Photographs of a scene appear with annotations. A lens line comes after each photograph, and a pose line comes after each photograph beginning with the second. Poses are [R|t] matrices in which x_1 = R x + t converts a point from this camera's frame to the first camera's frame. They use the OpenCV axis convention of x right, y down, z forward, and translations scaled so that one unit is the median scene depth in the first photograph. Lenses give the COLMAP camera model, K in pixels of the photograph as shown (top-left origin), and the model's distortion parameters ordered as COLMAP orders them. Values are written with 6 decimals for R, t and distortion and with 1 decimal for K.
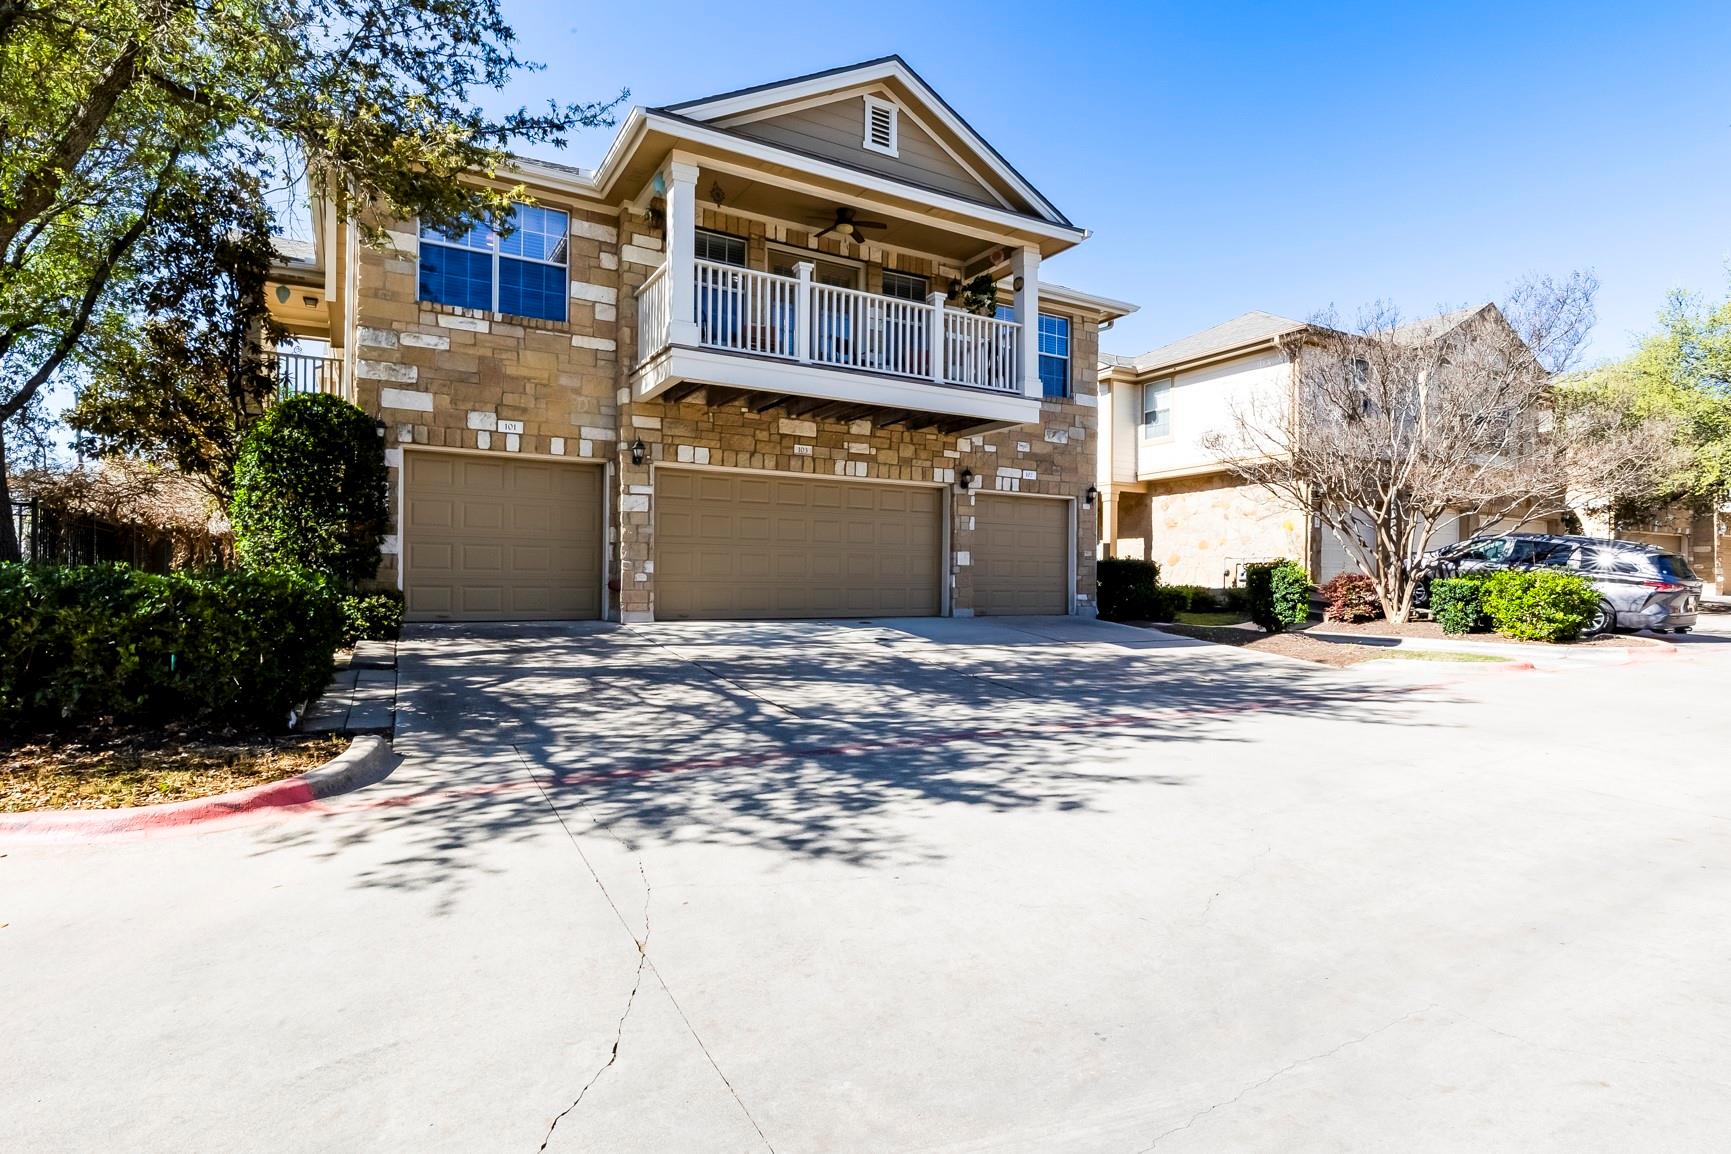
lens RADIAL K [[1384.8, 0, 972.9], [0, 1384.8, 576.0], [0, 0, 1]] dist [0.010335, 0.000699]
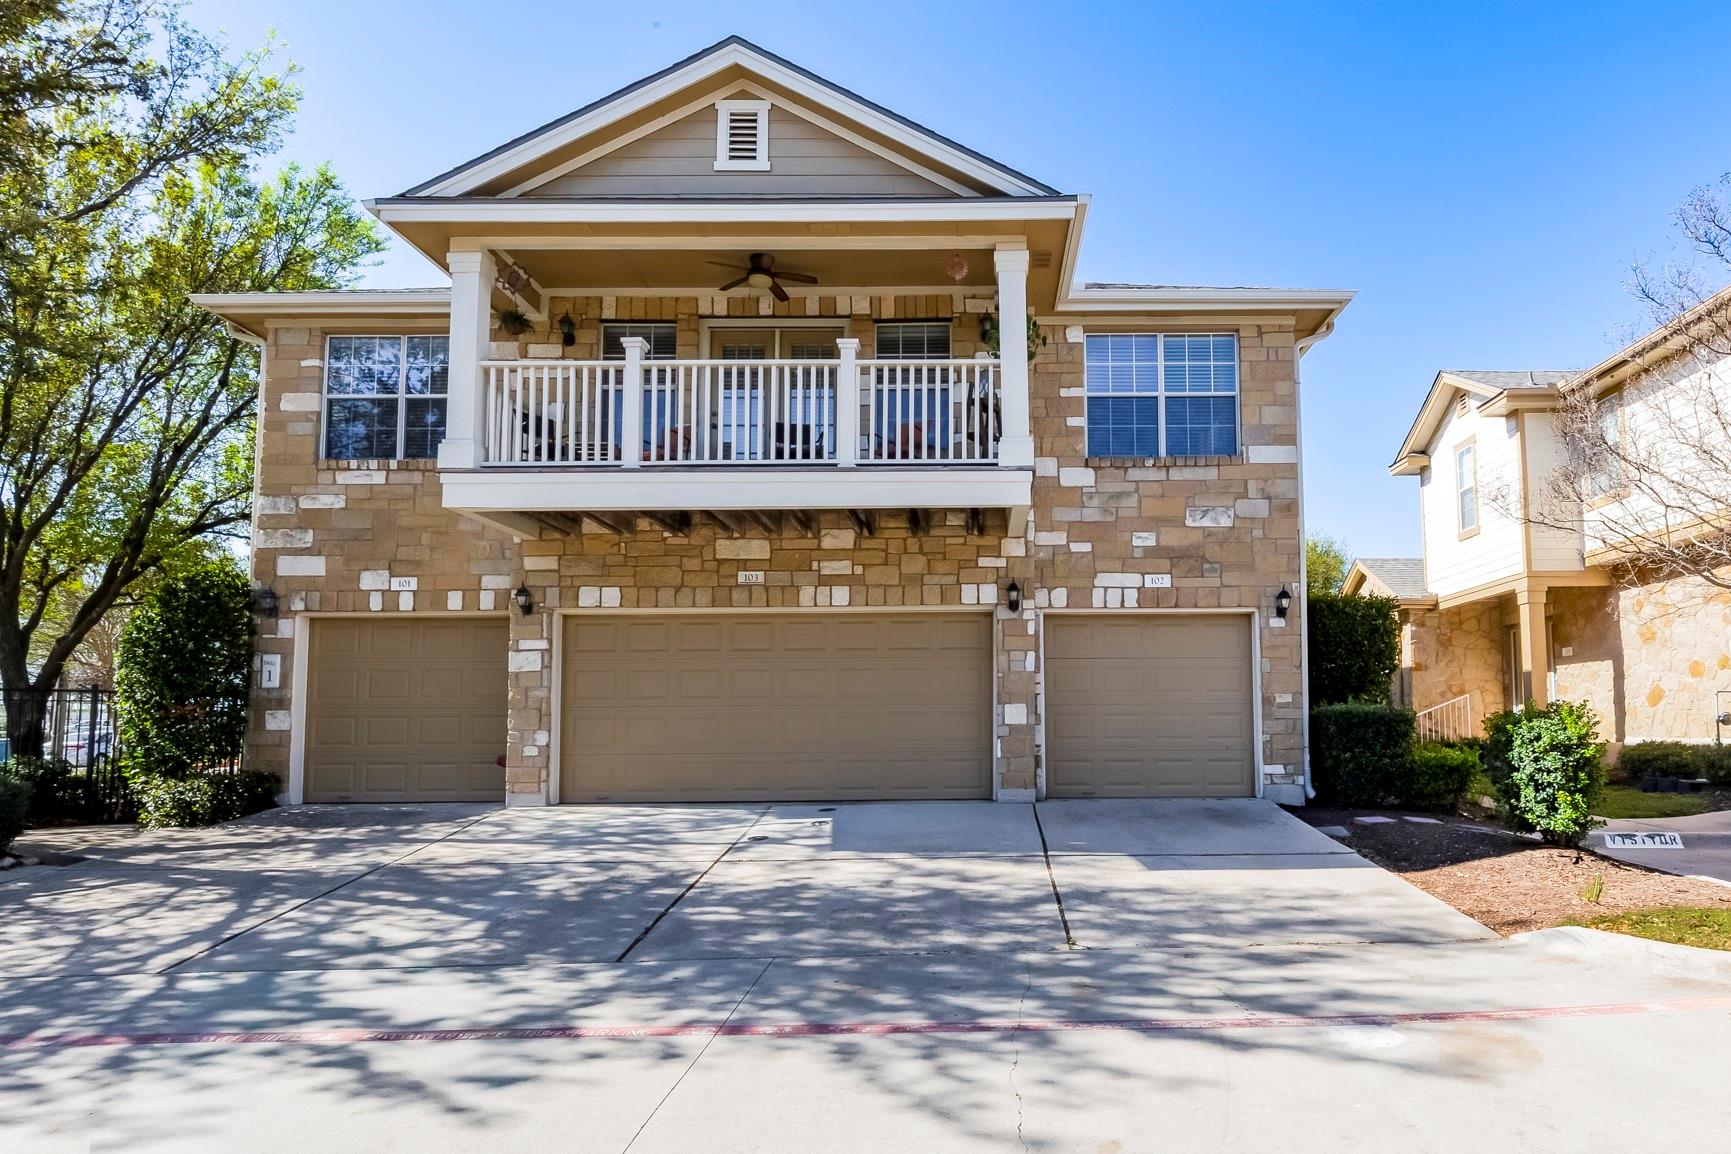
lens RADIAL K [[1384.8, 0, 972.9], [0, 1384.8, 576.0], [0, 0, 1]] dist [0.010335, 0.000699]
pose [[0.726746, -0.082918, -0.681883, 0.487027], [0.021044, 0.994909, -0.098554, -0.014769], [0.686584, 0.057274, 0.724791, 0.539525]]
